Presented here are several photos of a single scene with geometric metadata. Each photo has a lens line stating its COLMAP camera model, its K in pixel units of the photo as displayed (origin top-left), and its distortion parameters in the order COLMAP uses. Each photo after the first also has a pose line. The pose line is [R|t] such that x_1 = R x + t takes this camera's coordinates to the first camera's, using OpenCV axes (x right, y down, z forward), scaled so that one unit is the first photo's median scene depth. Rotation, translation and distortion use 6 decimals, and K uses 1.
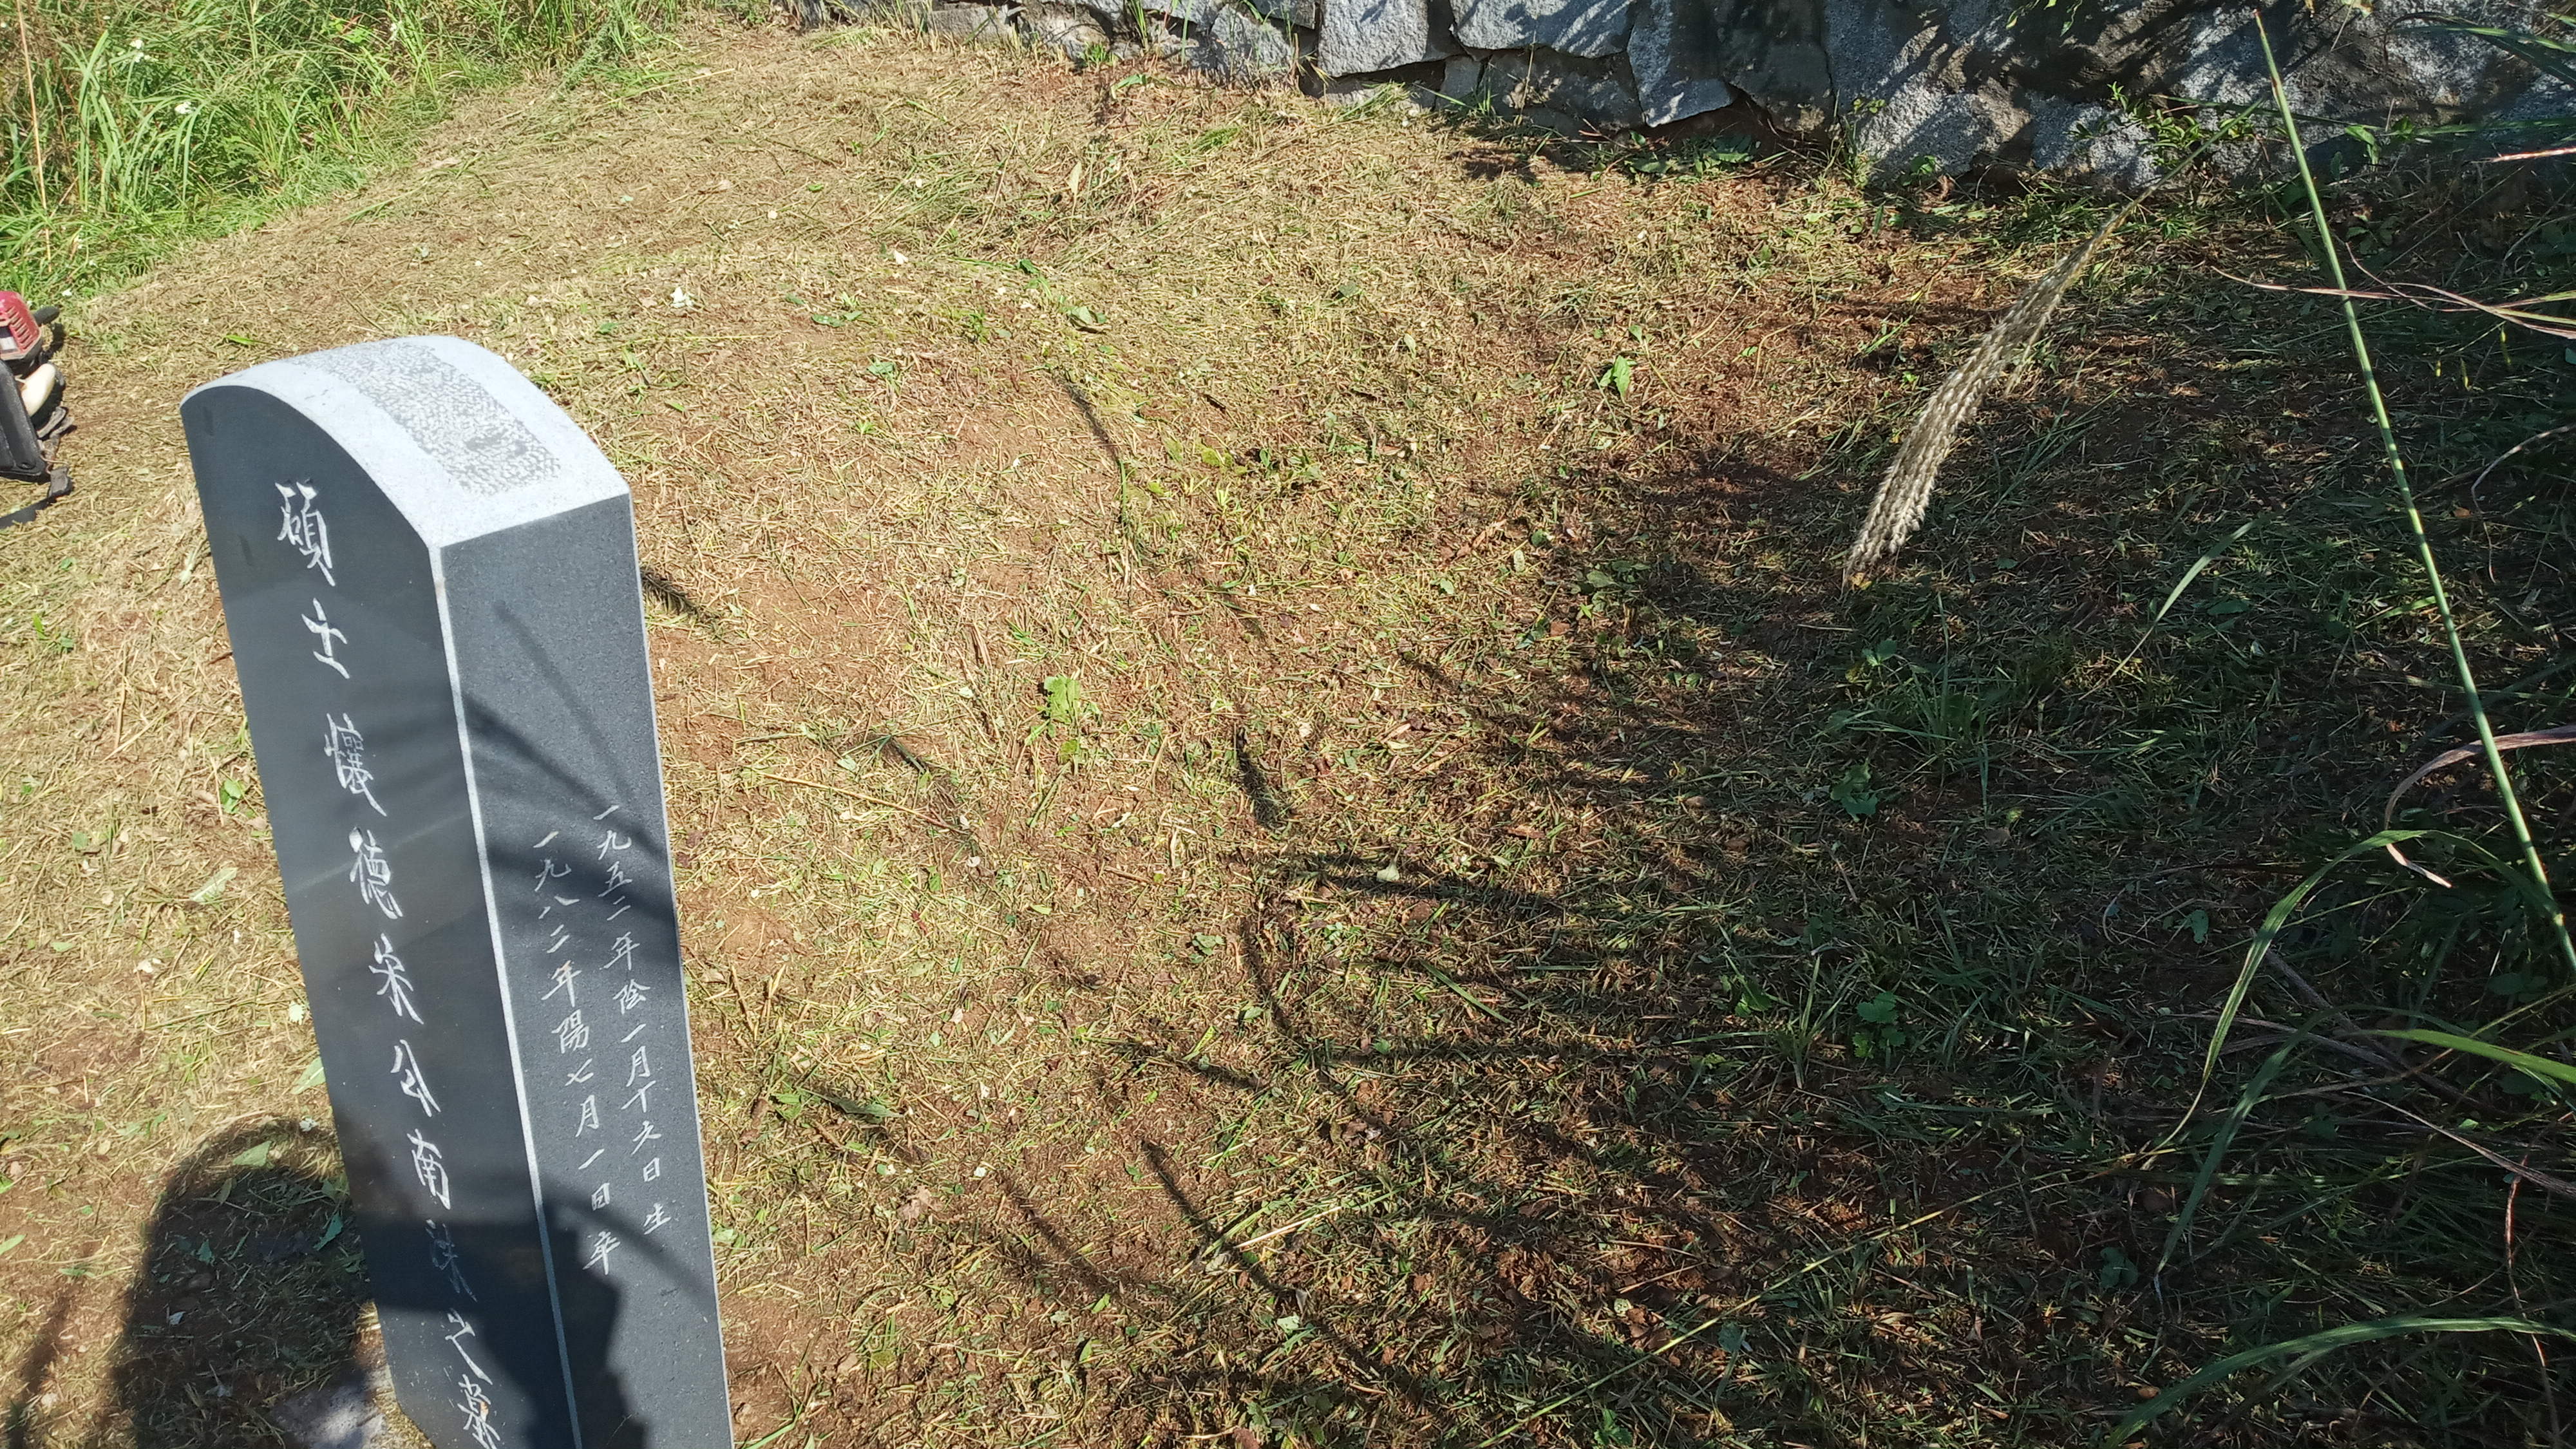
lens RADIAL K [[1982.9, 0, 1288.0], [0, 1982.9, 724.5], [0, 0, 1]] dist [0.045236, -0.110354]
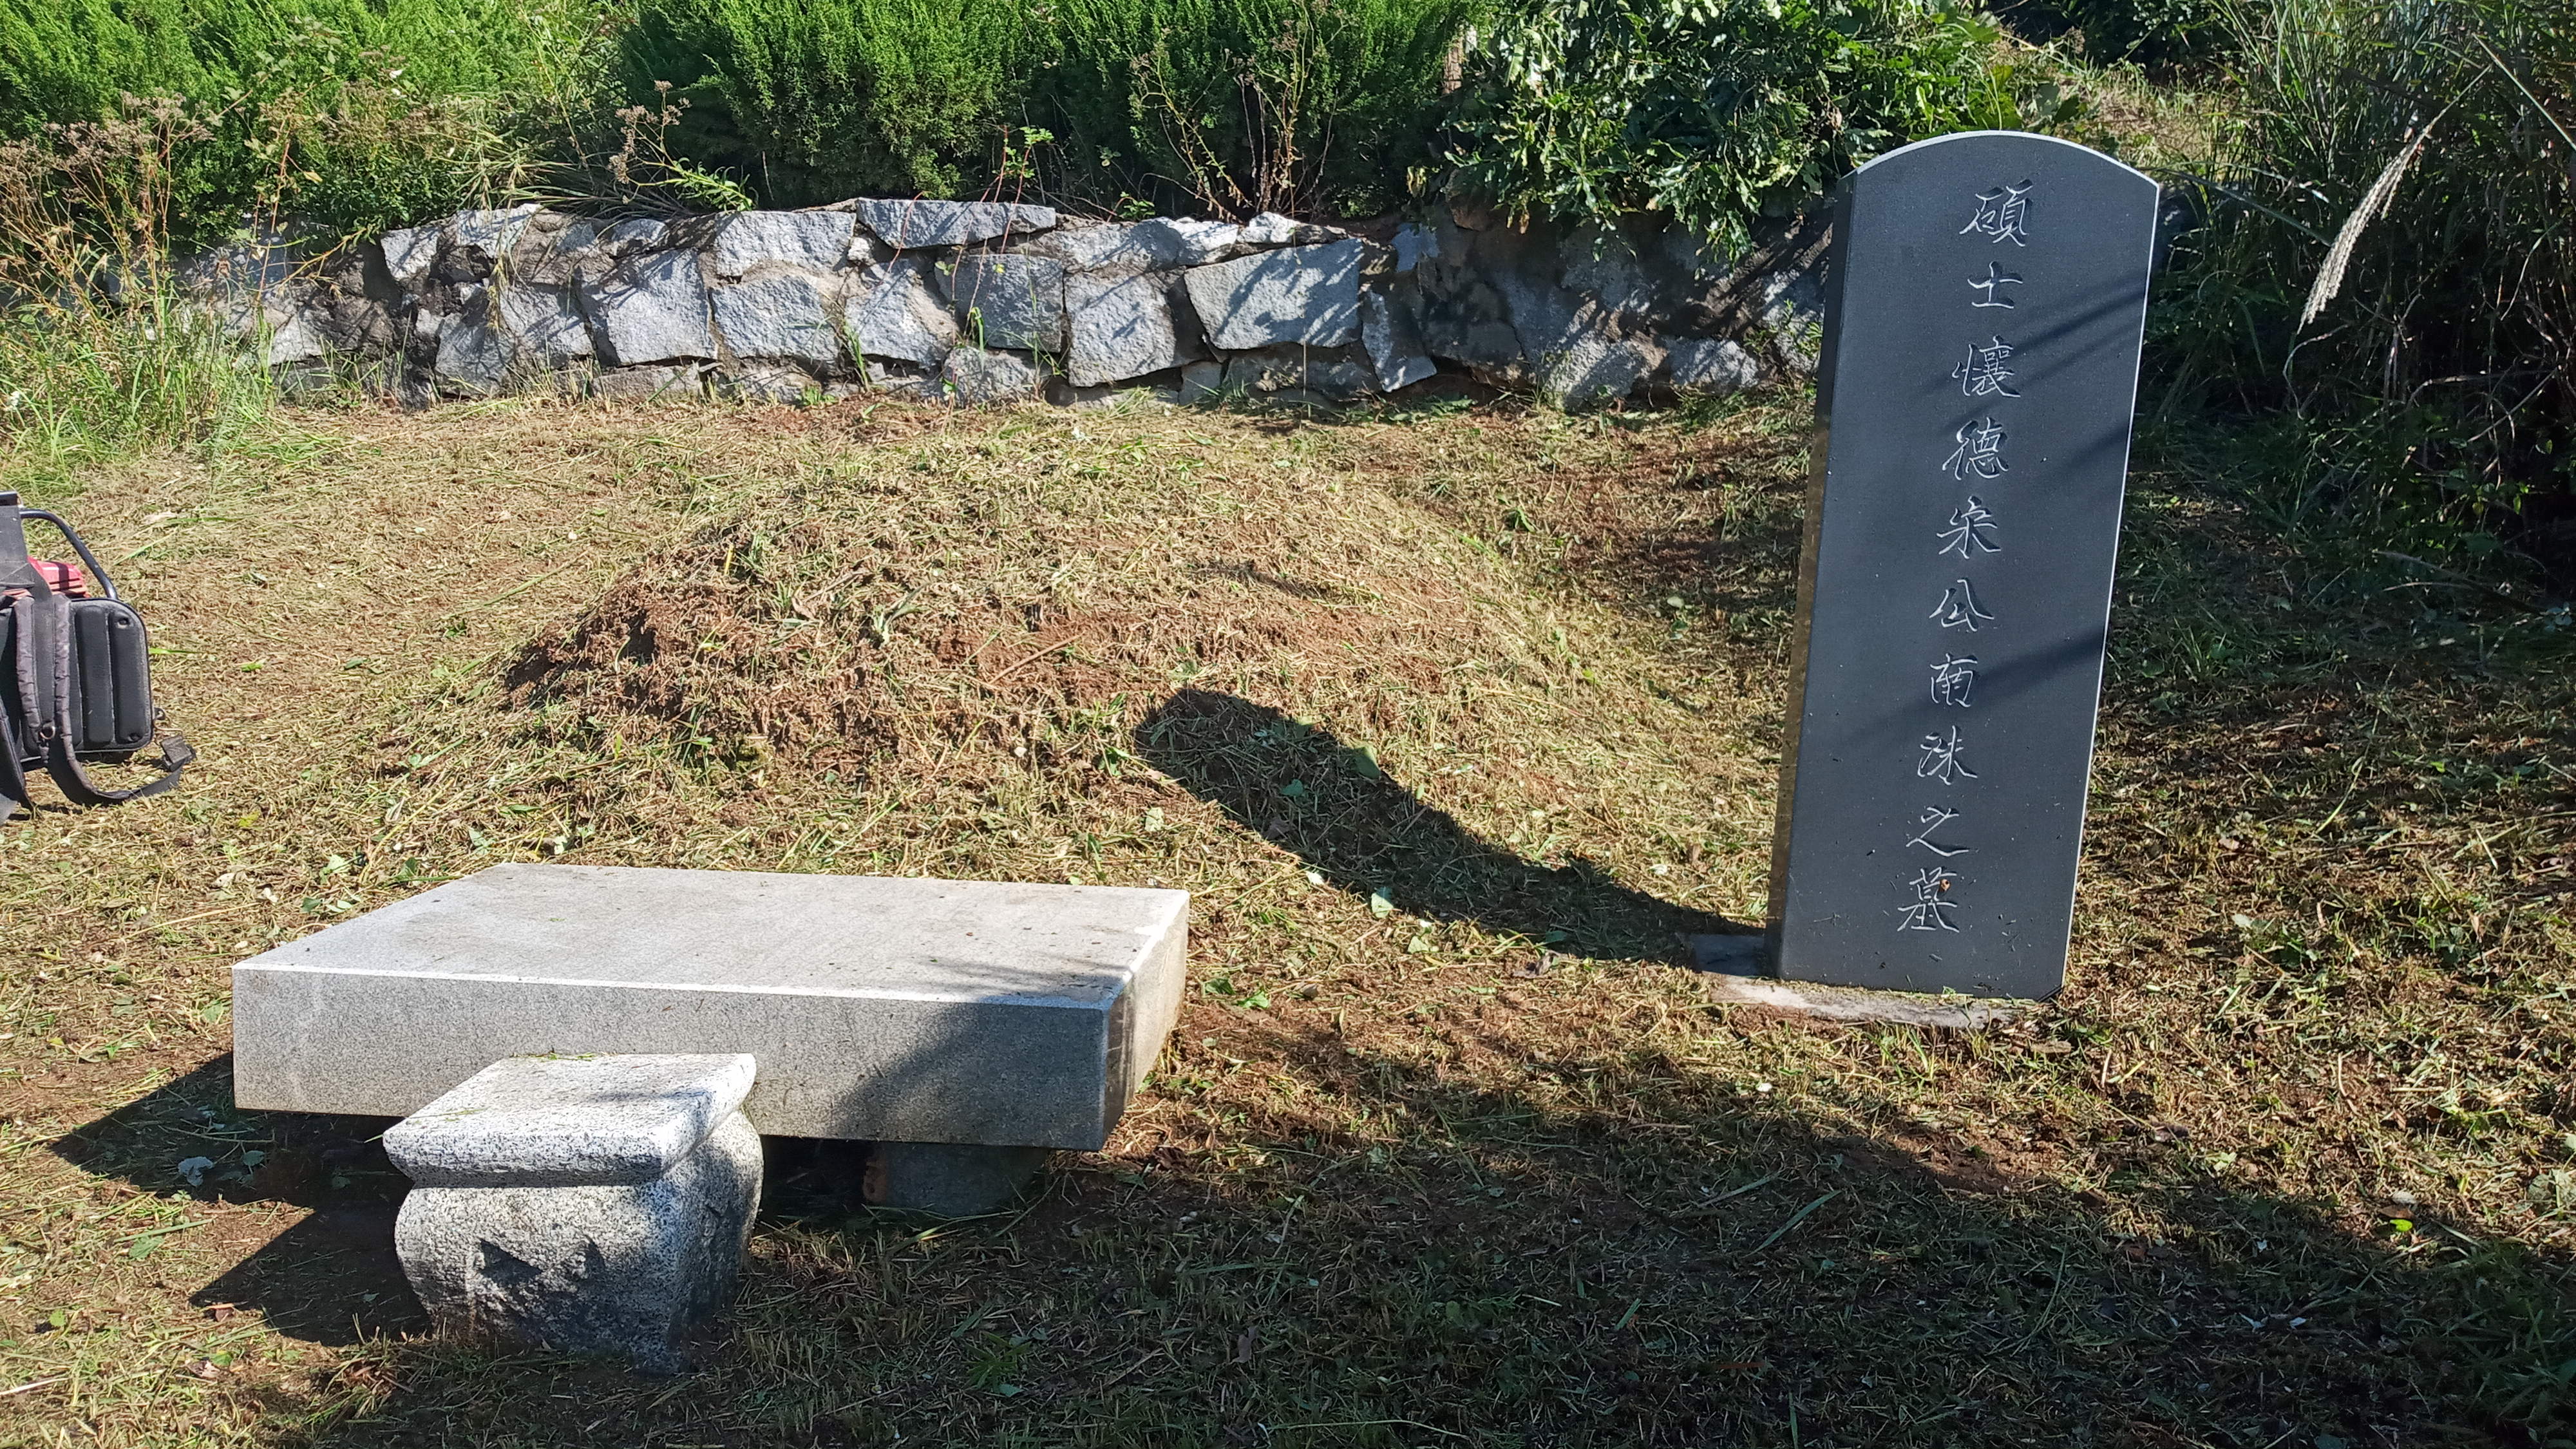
lens RADIAL K [[1982.9, 0, 1288.0], [0, 1982.9, 724.5], [0, 0, 1]] dist [0.045236, -0.110354]
pose [[0.790659, -0.109168, 0.602446, -0.688036], [0.280836, 0.939022, -0.198414, 0.154334], [-0.544050, 0.326067, 0.773104, 0.073062]]
